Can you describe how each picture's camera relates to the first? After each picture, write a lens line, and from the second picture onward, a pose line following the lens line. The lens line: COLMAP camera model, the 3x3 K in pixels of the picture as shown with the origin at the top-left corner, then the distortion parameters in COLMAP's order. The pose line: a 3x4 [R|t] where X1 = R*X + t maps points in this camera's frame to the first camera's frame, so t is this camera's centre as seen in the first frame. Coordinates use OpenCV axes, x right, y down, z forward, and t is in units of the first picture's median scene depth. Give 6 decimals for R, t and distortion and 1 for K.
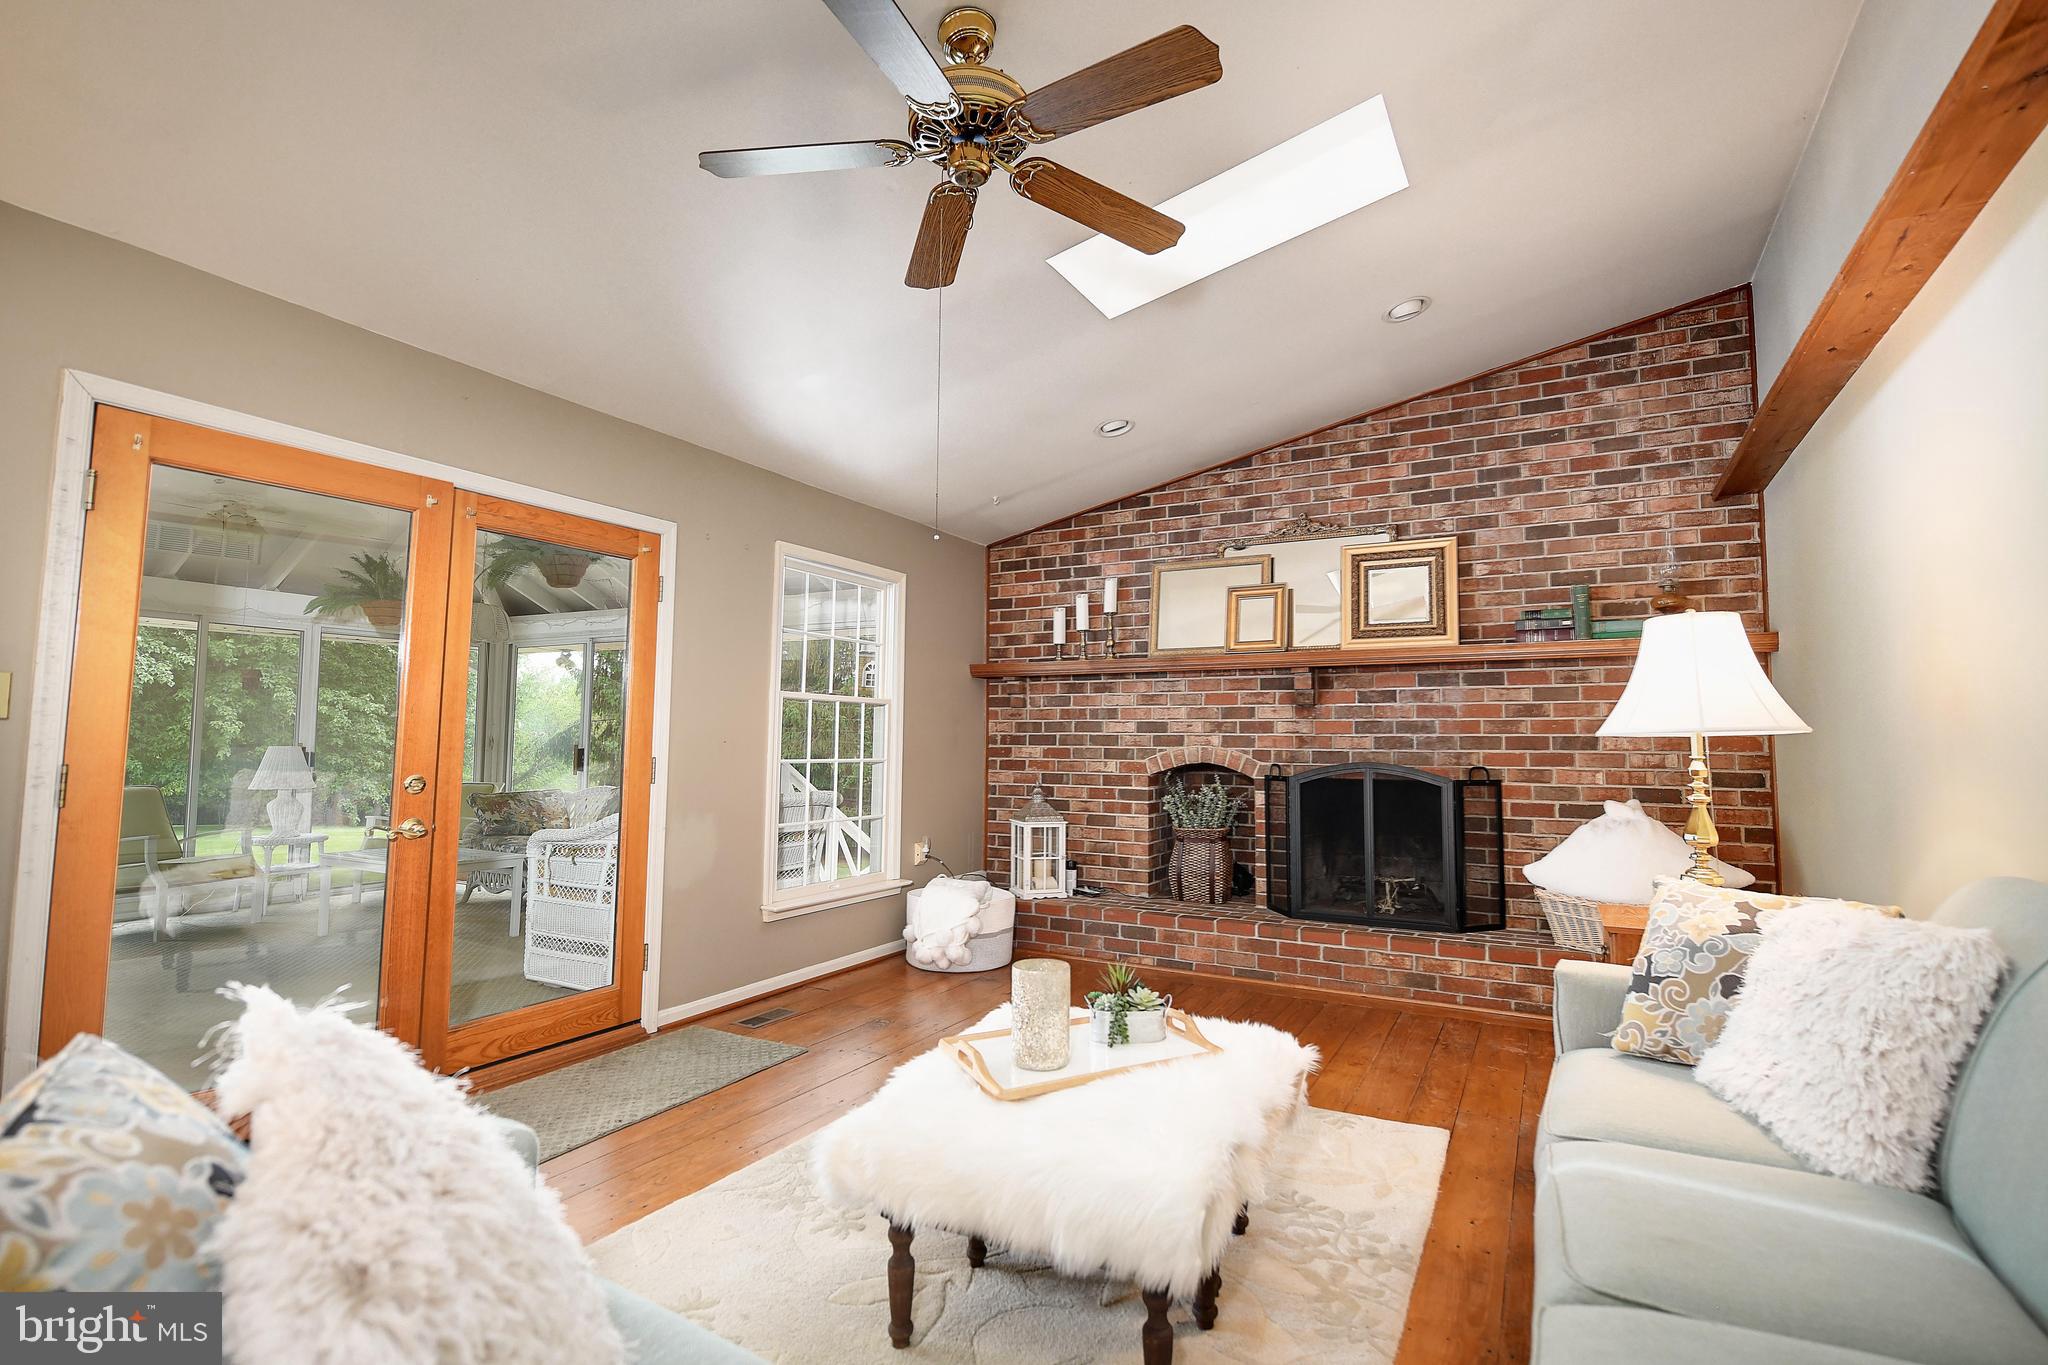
lens RADIAL K [[1004.4, 0, 1032.7], [0, 1004.4, 674.8], [0, 0, 1]] dist [-0.000854, -0.000069]
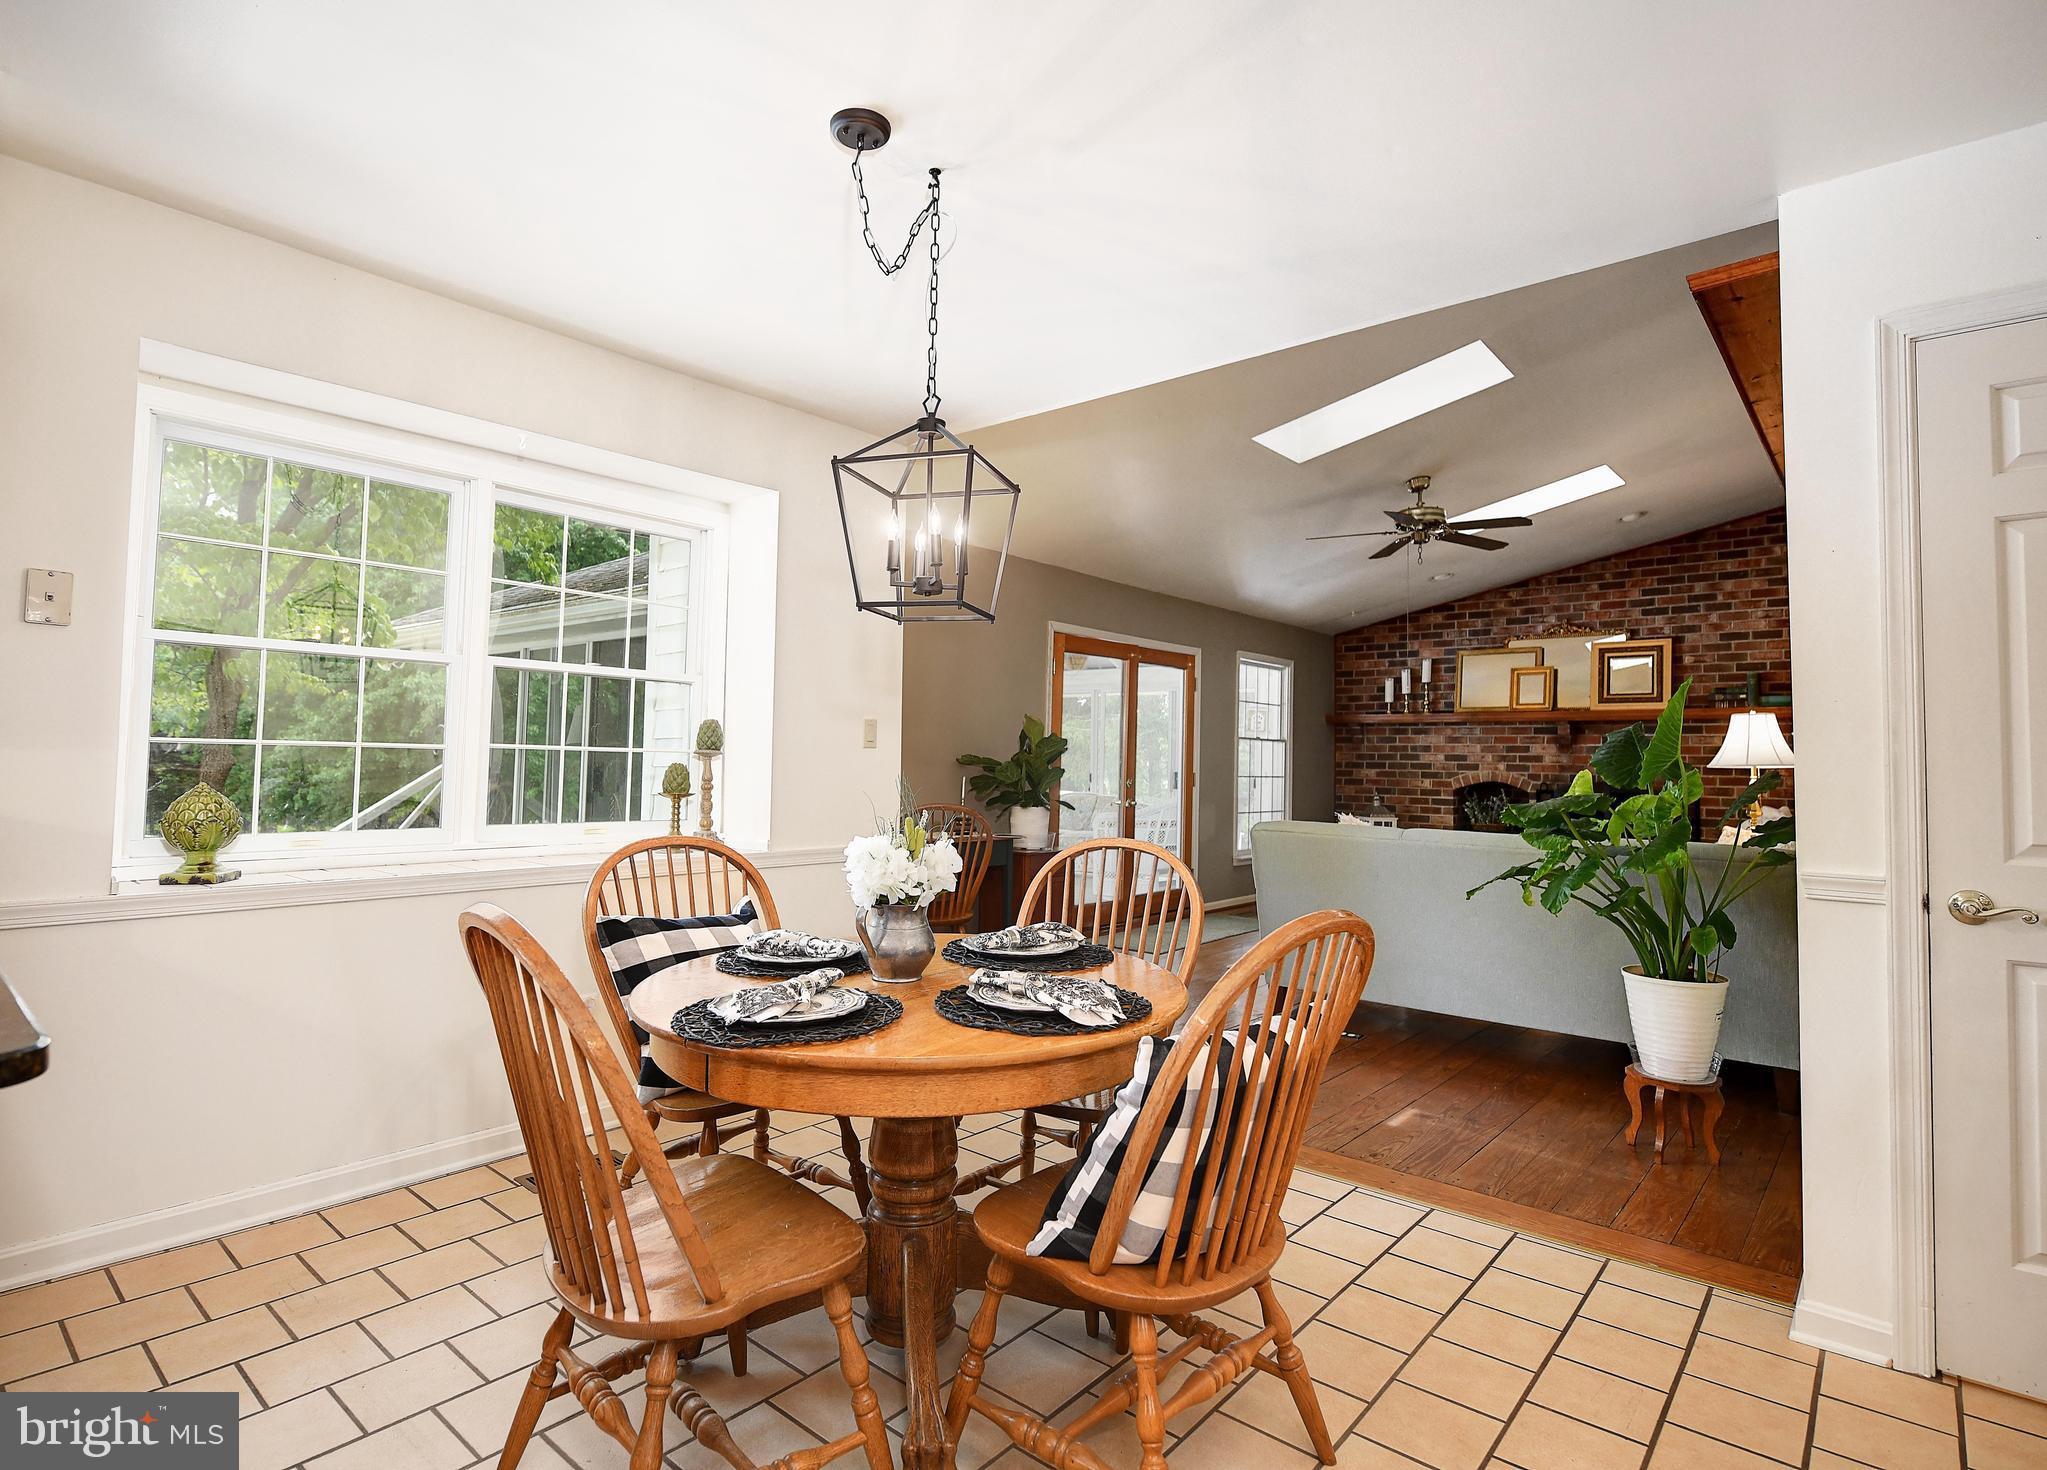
lens RADIAL K [[1053.7, 0, 1016.0], [0, 1053.7, 724.8], [0, 0, 1]] dist [-0.003805, -0.003734]
pose [[0.976654, 0.002670, -0.214801, -0.199676], [0.003597, 0.999579, 0.028782, -0.048768], [0.214788, -0.028882, 0.976234, -0.736822]]
